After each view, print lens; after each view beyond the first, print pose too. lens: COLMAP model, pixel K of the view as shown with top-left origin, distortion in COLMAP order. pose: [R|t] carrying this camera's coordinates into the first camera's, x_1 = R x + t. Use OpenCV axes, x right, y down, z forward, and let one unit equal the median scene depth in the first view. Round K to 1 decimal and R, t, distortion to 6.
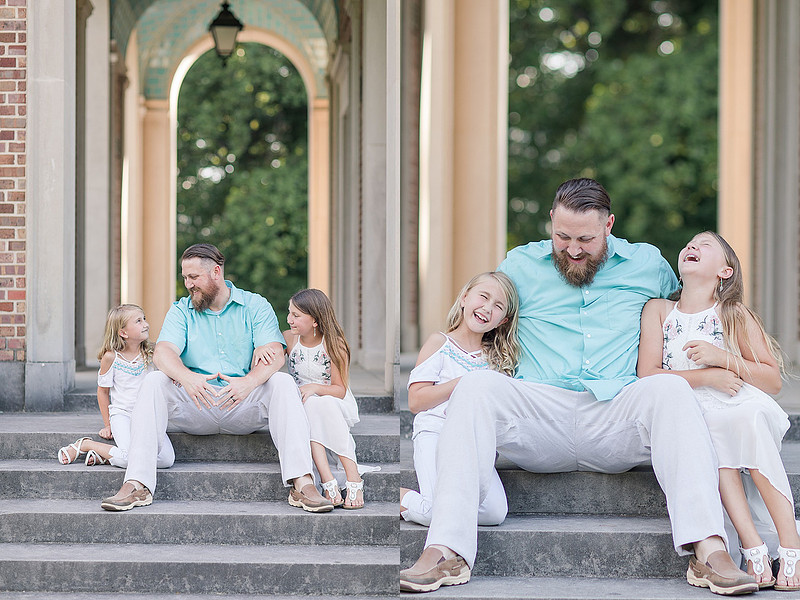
lens RADIAL K [[1749.0, 0, 280.4], [0, 1749.0, 299.9], [0, 0, 1]] dist [-0.001221, 0.087899]
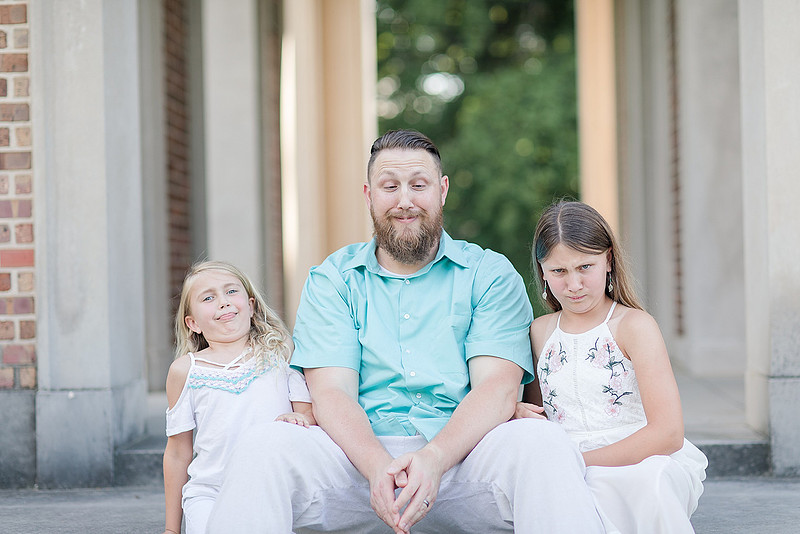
lens RADIAL K [[1922.9, 0, 470.7], [0, 1922.9, 266.5], [0, 0, 1]] dist [-0.006890, 0.098074]
pose [[0.999001, -0.025142, -0.036936, 0.000812], [0.025268, 0.999676, 0.002932, 0.001367], [0.036851, -0.003862, 0.999313, 0.449140]]
